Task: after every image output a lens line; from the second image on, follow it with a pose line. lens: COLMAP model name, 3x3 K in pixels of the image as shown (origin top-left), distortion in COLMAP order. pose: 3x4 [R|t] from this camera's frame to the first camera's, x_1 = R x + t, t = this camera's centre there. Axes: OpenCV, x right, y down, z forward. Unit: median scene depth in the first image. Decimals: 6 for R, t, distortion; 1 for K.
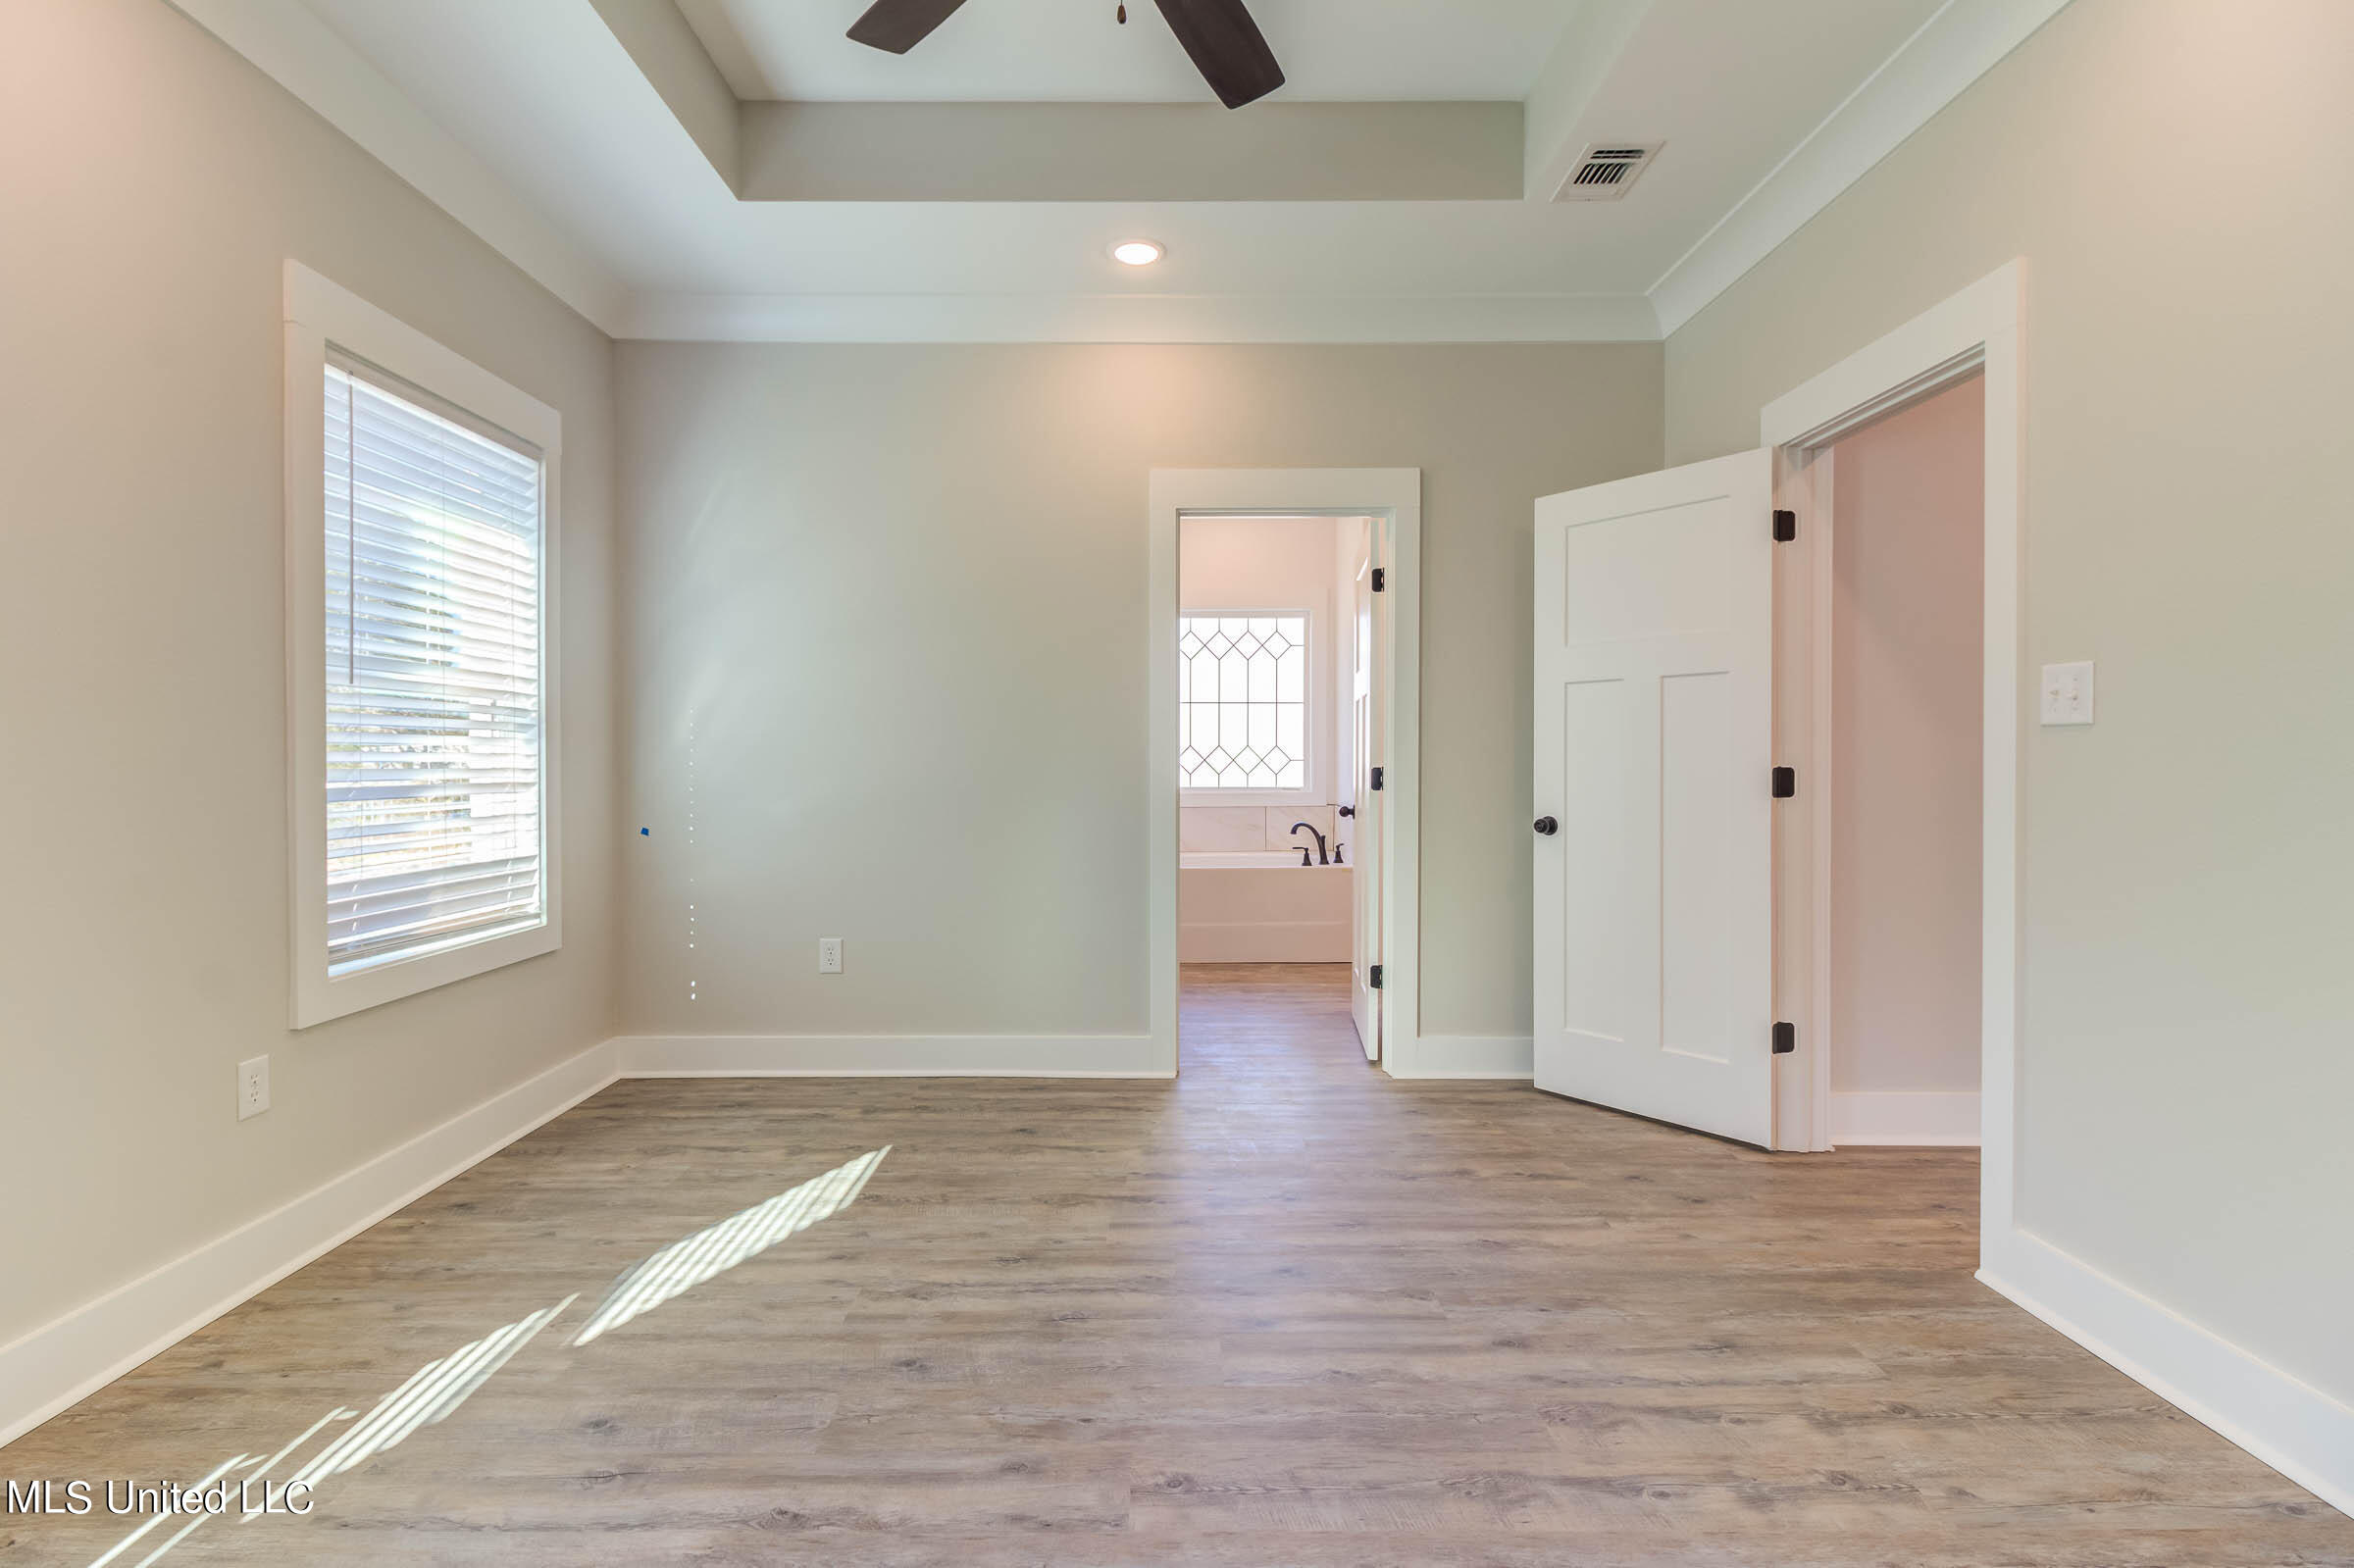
lens RADIAL K [[1083.3, 0, 1176.0], [0, 1083.3, 772.3], [0, 0, 1]] dist [0.019602, -0.013583]
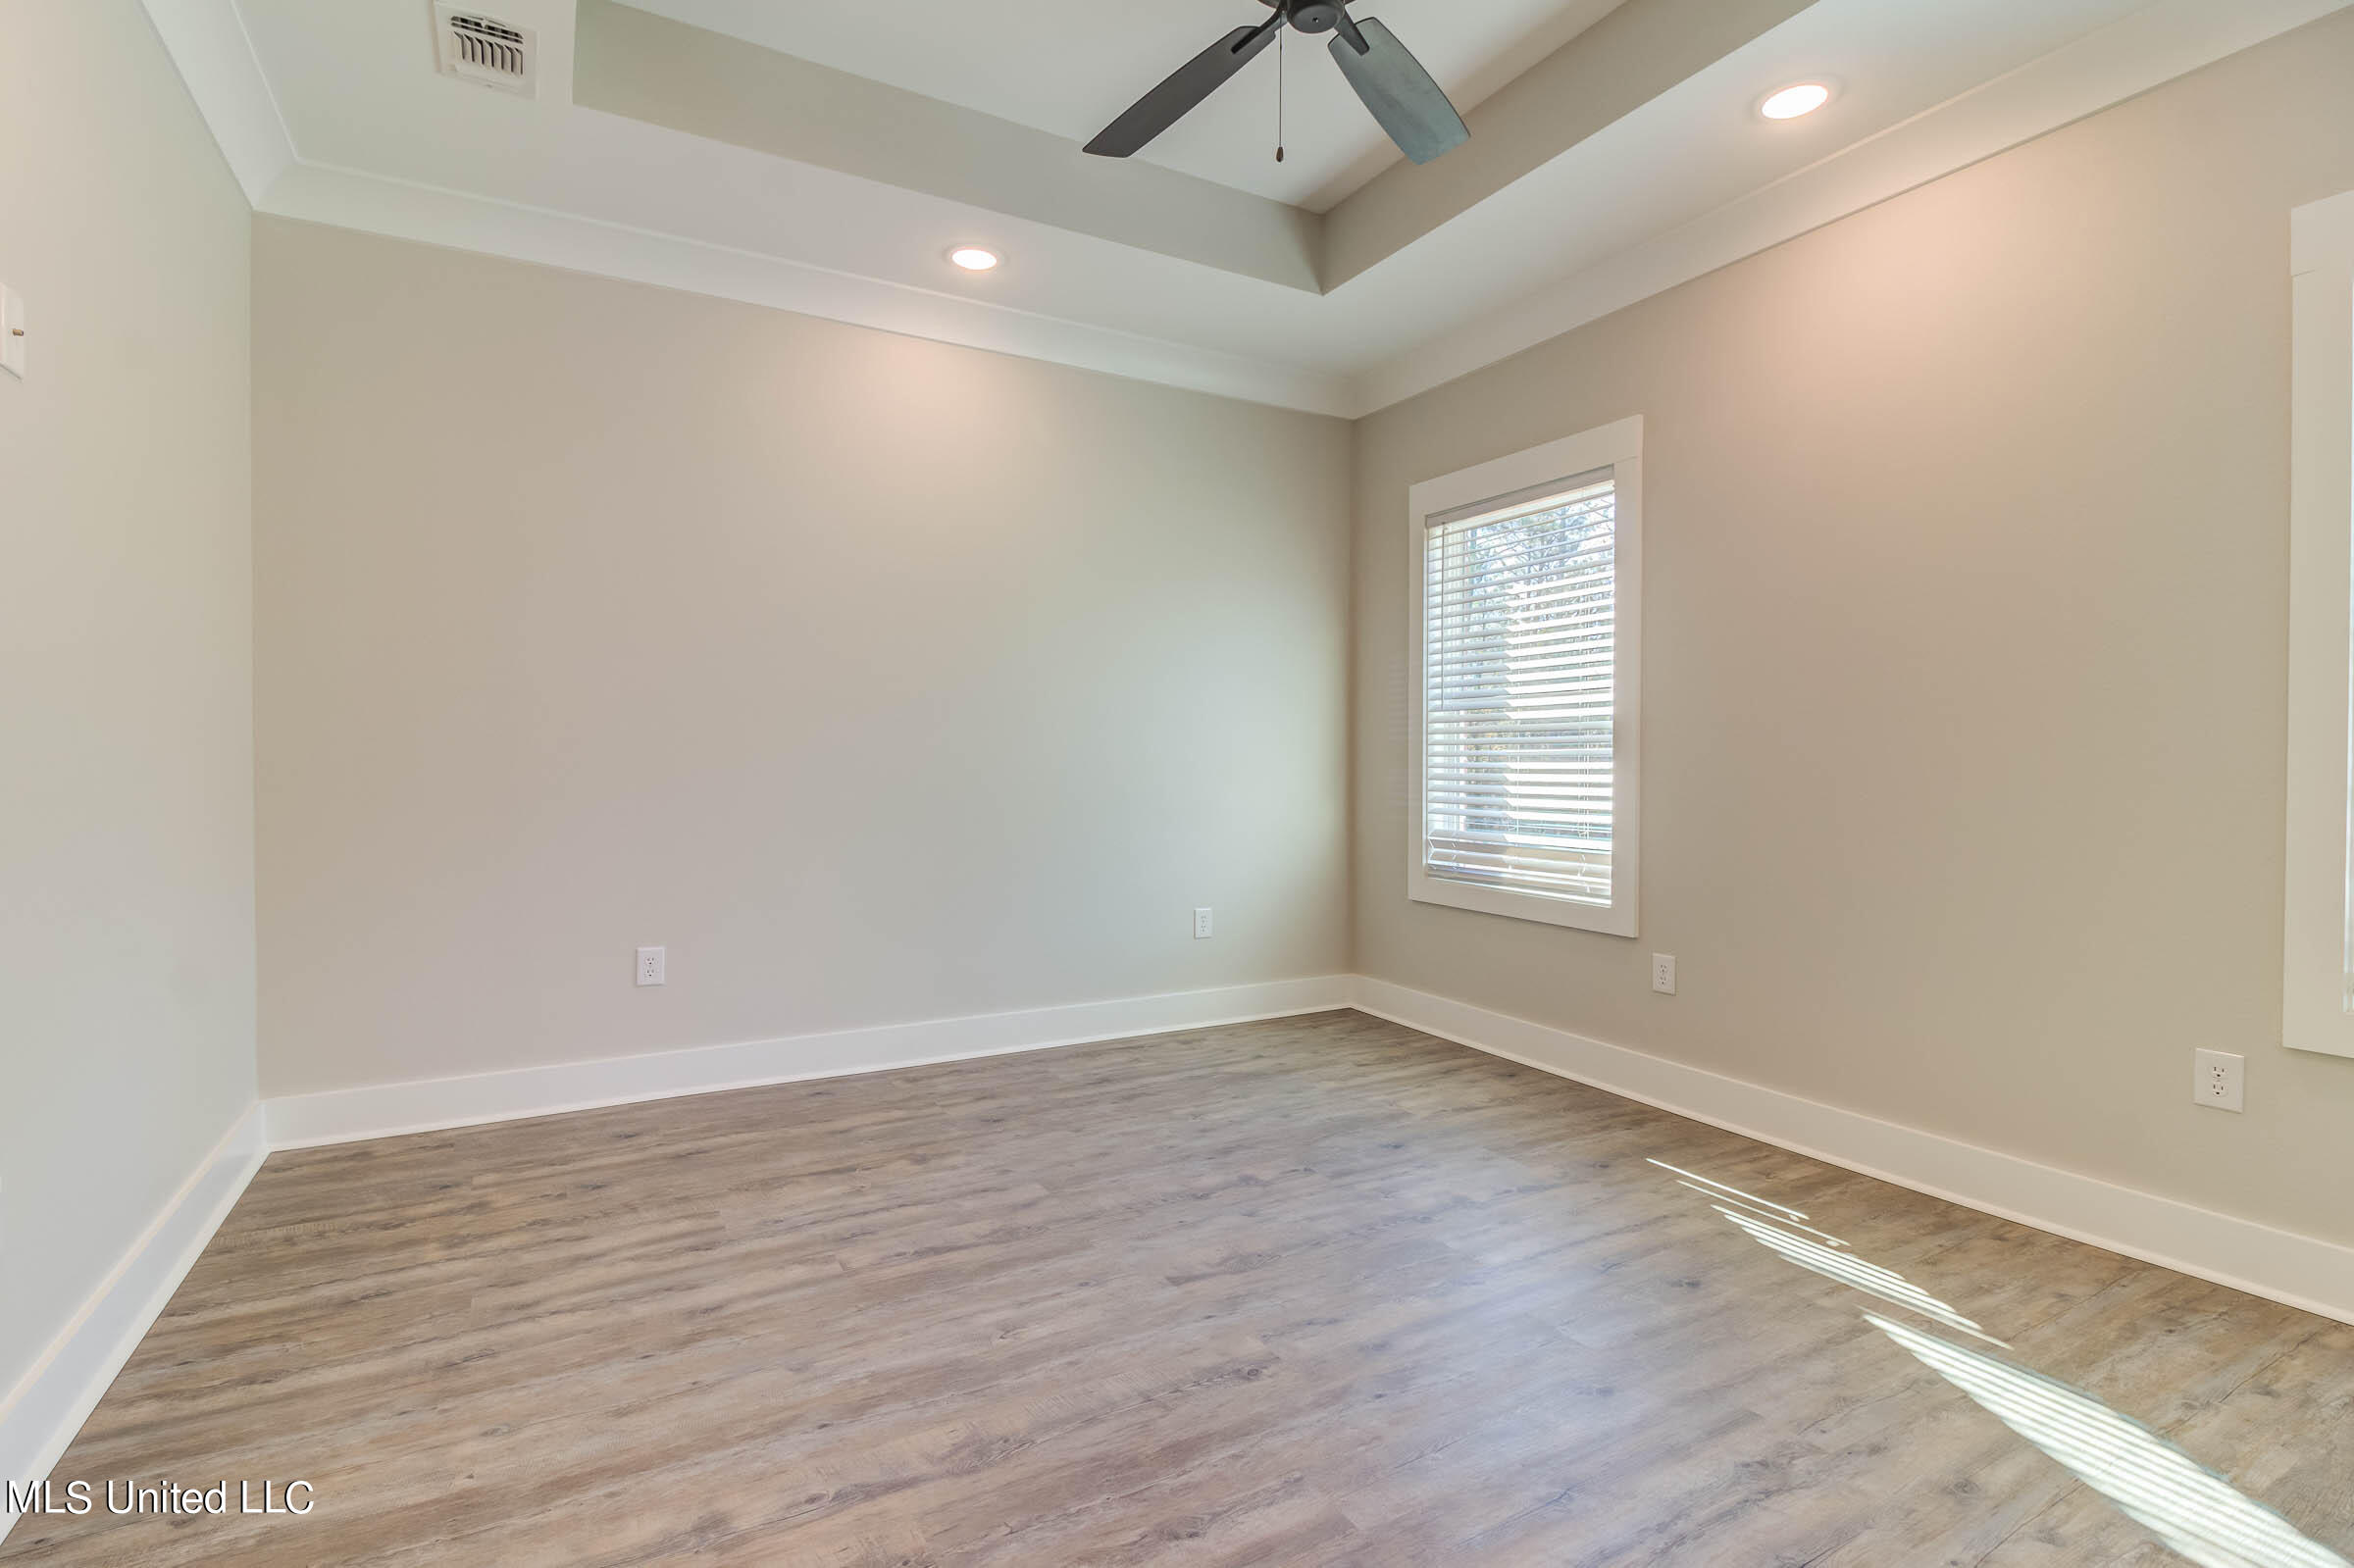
lens RADIAL K [[1083.3, 0, 1175.6], [0, 1083.3, 777.0], [0, 0, 1]] dist [0.019602, -0.013583]
pose [[-0.872821, 0.007724, -0.487980, 0.539732], [-0.005792, 0.999640, 0.026182, 0.003365], [0.488006, 0.025679, -0.872462, 1.689356]]
